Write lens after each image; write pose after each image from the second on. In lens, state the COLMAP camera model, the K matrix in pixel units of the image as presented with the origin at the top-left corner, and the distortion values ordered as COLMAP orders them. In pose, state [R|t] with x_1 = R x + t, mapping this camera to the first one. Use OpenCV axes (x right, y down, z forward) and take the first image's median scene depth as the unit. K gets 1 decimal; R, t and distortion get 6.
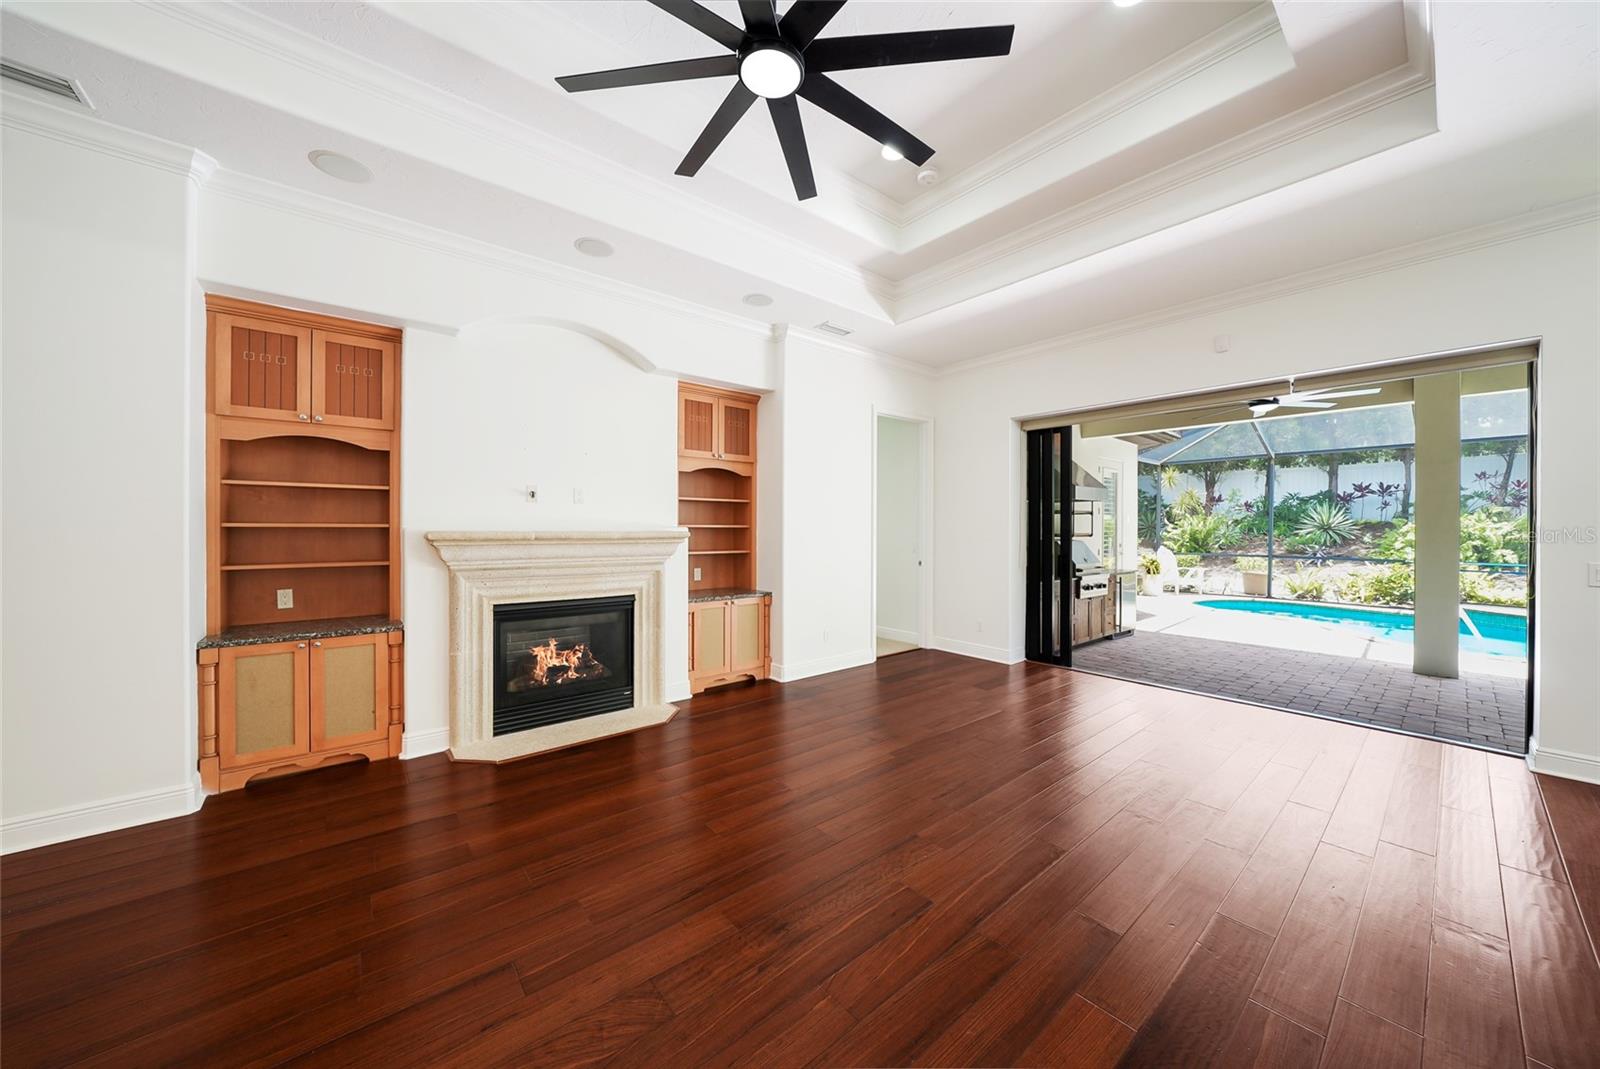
lens RADIAL K [[553.2, 0, 803.5], [0, 553.2, 526.2], [0, 0, 1]] dist [-0.008492, 0.000030]
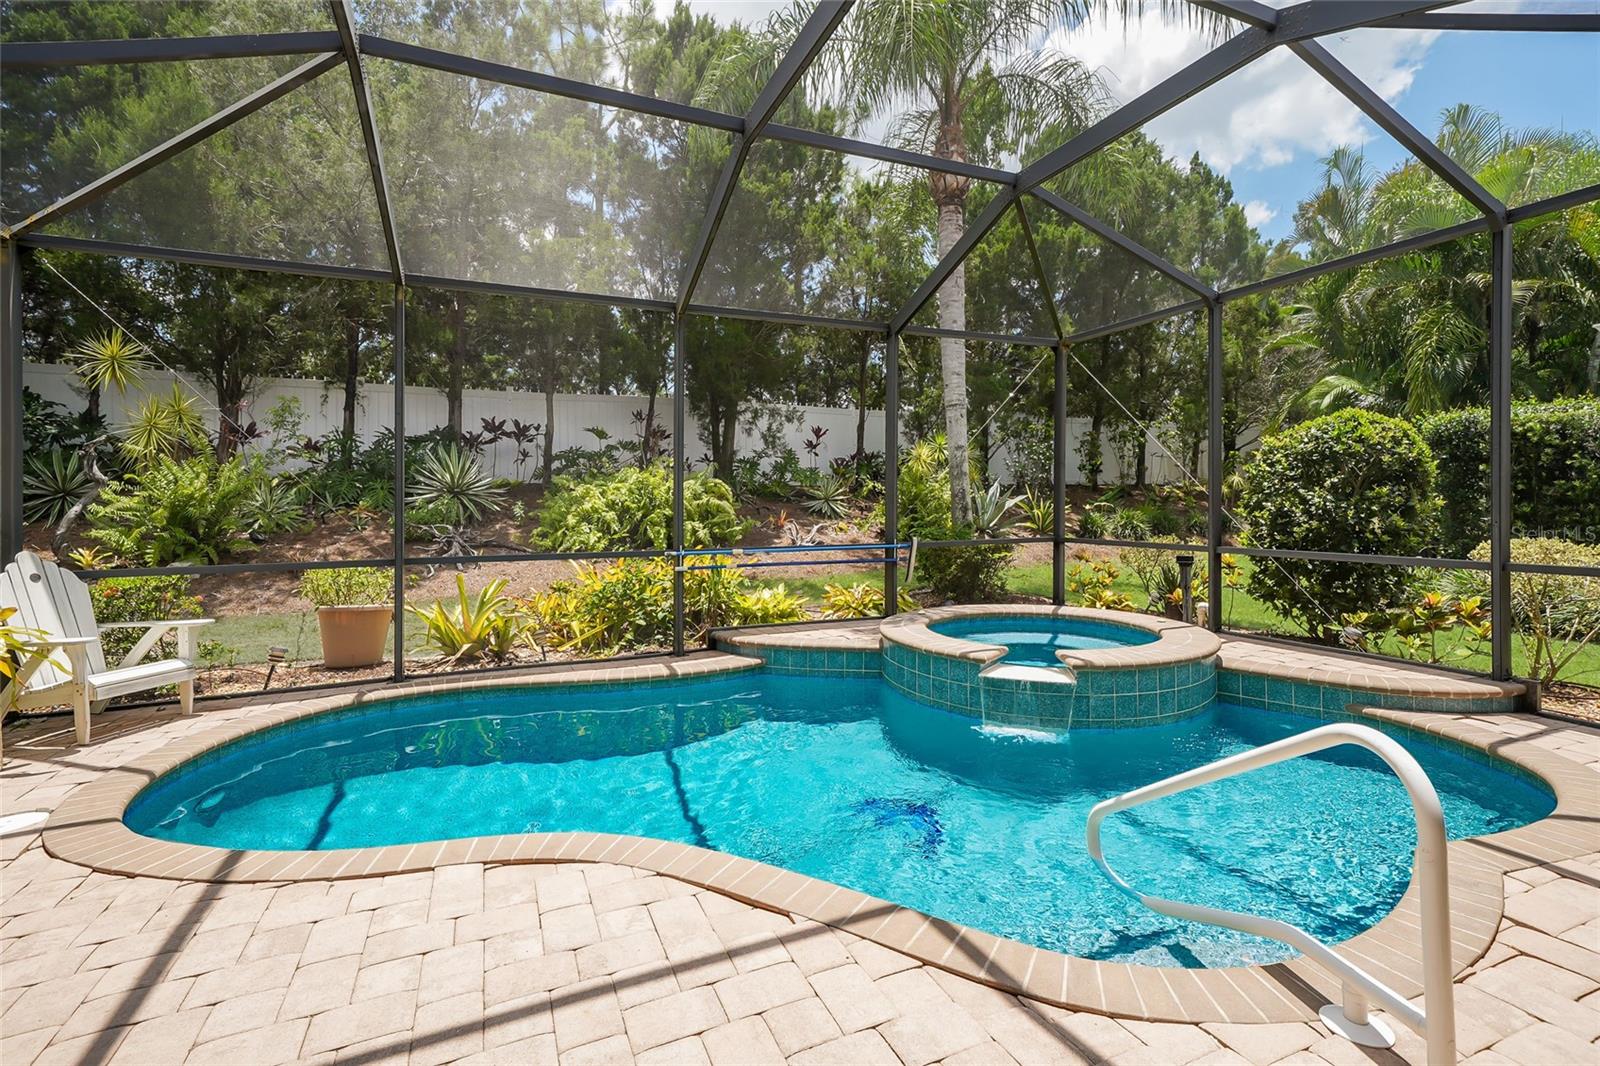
lens RADIAL K [[721.3, 0, 805.5], [0, 721.3, 501.3], [0, 0, 1]] dist [0.002096, 0.000329]
pose [[0.265271, -0.004876, 0.964161, 1.206270], [0.007463, 0.999968, 0.003004, 0.042503], [-0.964145, 0.006398, 0.265299, 1.601644]]
